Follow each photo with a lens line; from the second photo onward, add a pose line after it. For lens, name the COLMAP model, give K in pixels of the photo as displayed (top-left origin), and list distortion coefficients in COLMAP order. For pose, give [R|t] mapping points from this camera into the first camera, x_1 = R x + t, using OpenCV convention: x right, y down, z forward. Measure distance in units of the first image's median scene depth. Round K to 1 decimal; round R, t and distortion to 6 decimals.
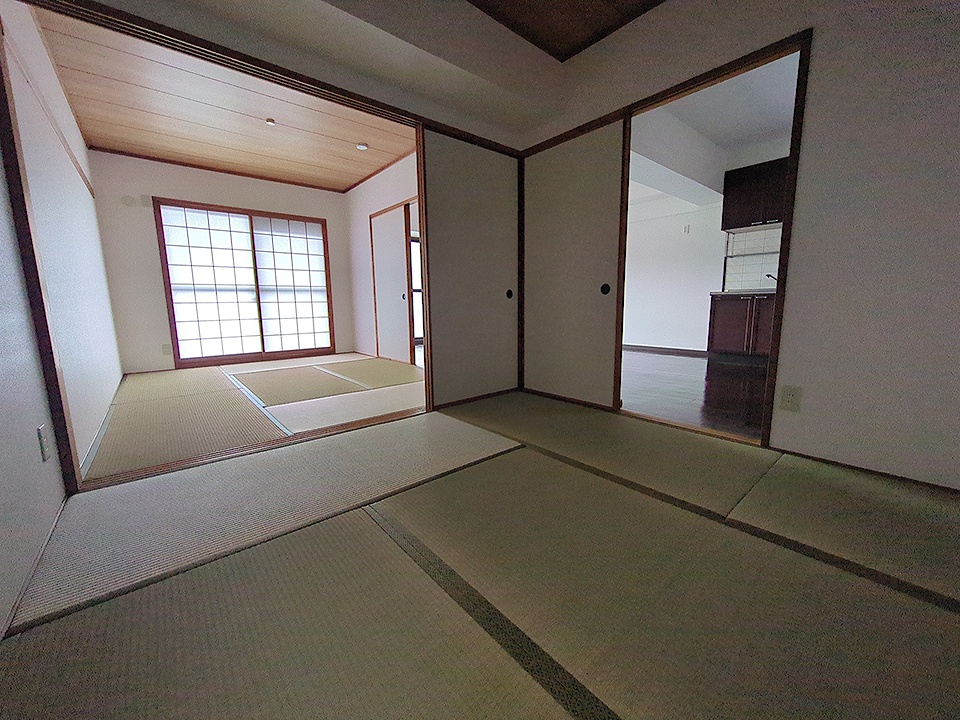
lens RADIAL K [[377.8, 0, 482.4], [0, 377.8, 359.8], [0, 0, 1]] dist [-0.010406, -0.000366]
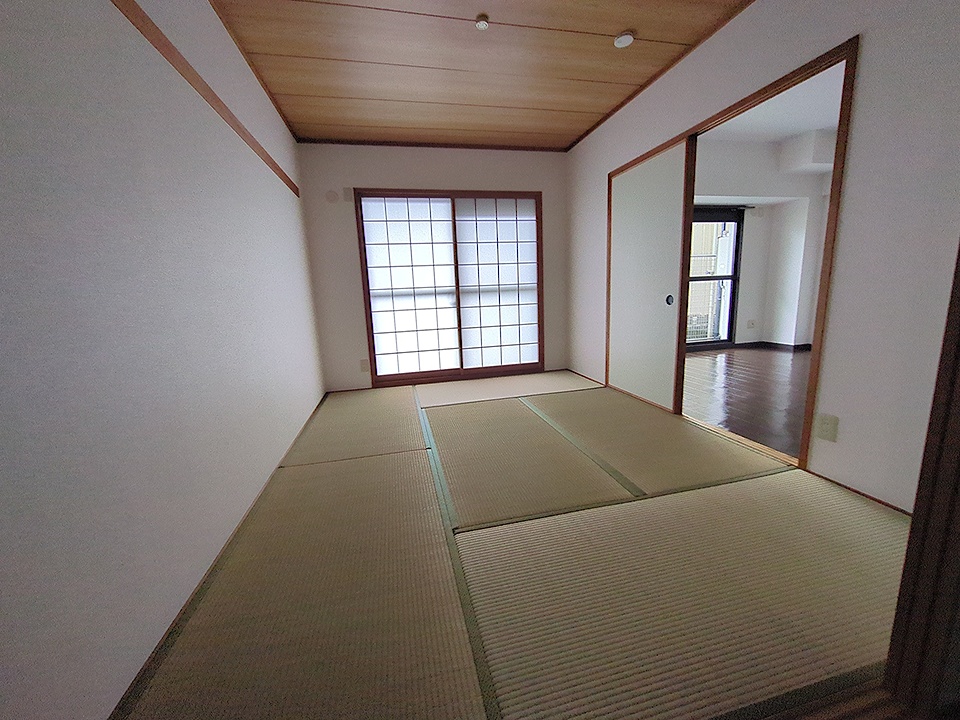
lens RADIAL K [[377.8, 0, 480.5], [0, 377.8, 360.2], [0, 0, 1]] dist [-0.010406, -0.000366]
pose [[0.885147, 0.058059, -0.461675, -0.179435], [-0.038105, 0.997897, 0.052436, -0.087228], [0.463748, -0.028821, 0.885498, 0.313906]]
